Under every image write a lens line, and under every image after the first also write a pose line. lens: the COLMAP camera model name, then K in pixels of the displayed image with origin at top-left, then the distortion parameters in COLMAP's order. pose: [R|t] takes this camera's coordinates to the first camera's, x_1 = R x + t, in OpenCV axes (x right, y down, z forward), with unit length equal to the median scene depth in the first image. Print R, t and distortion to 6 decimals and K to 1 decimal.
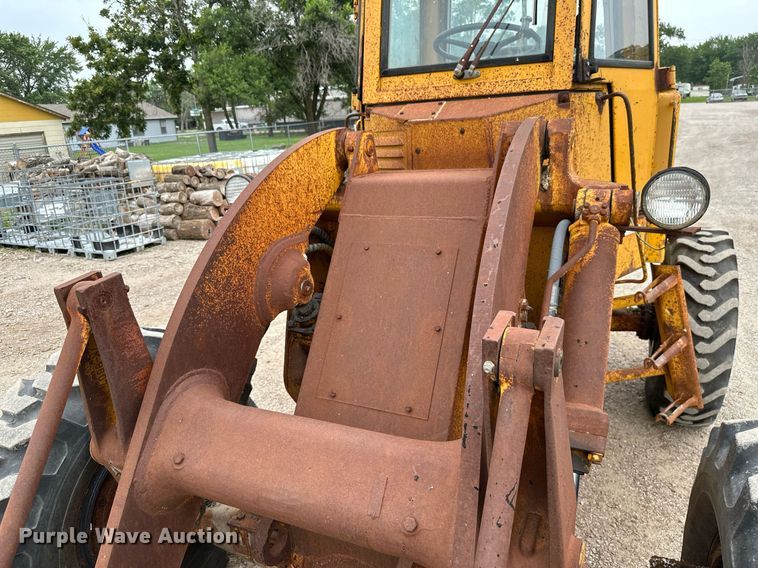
lens RADIAL K [[542.5, 0, 375.1], [0, 542.5, 282.9], [0, 0, 1]] dist [0.049085, -0.060615]
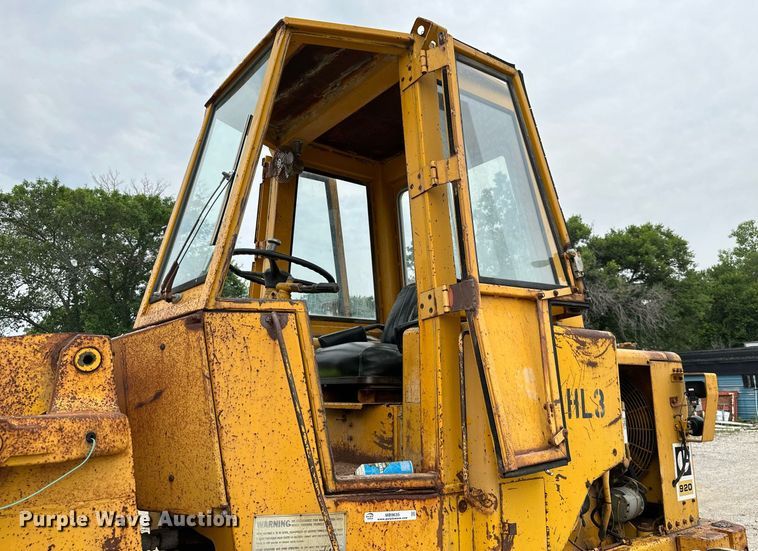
lens RADIAL K [[565.4, 0, 390.6], [0, 565.4, 262.6], [0, 0, 1]] dist [0.017411, -0.014652]
pose [[0.872369, -0.047926, -0.486493, 0.699420], [-0.183412, 0.890393, -0.416606, -0.073049], [0.453136, 0.452663, 0.767961, 0.291638]]
